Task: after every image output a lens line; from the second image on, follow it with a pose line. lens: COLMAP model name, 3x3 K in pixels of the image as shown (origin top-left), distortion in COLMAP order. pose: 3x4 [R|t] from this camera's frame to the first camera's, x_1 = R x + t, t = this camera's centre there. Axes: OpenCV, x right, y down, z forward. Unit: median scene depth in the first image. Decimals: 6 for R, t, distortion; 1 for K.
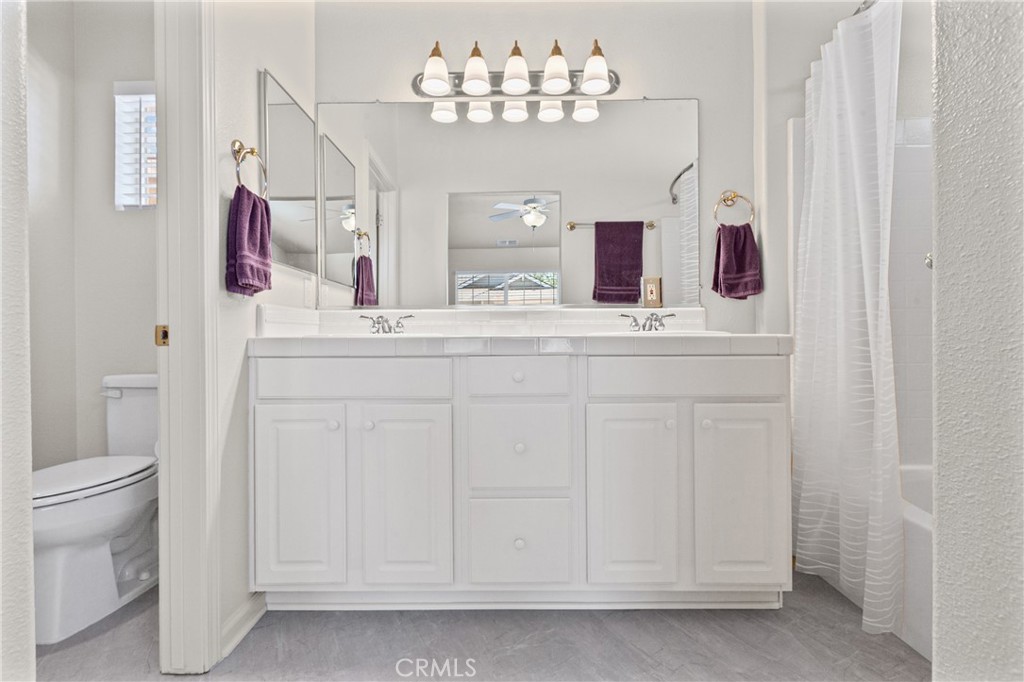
lens RADIAL K [[458.8, 0, 506.9], [0, 458.8, 335.0], [0, 0, 1]] dist [-0.000497, -0.000186]
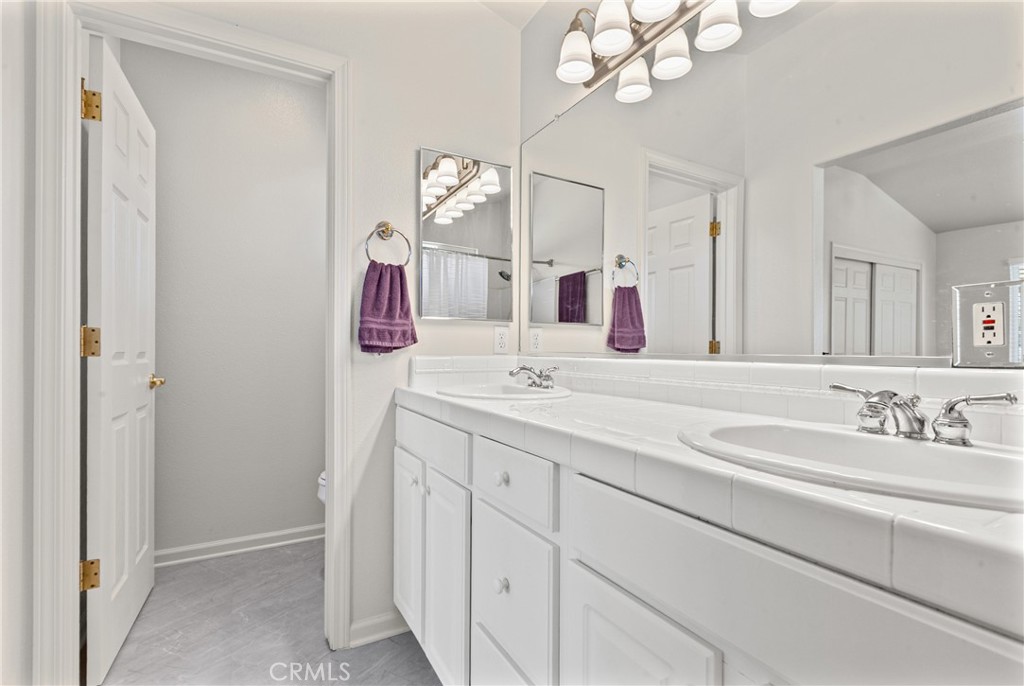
lens RADIAL K [[459.6, 0, 497.3], [0, 459.6, 351.9], [0, 0, 1]] dist [0.000381, 0.000220]
pose [[0.472329, 0.011384, -0.881349, 0.583364], [-0.008693, 0.999928, 0.008256, -0.095817], [0.881380, 0.003762, 0.472394, 0.673006]]
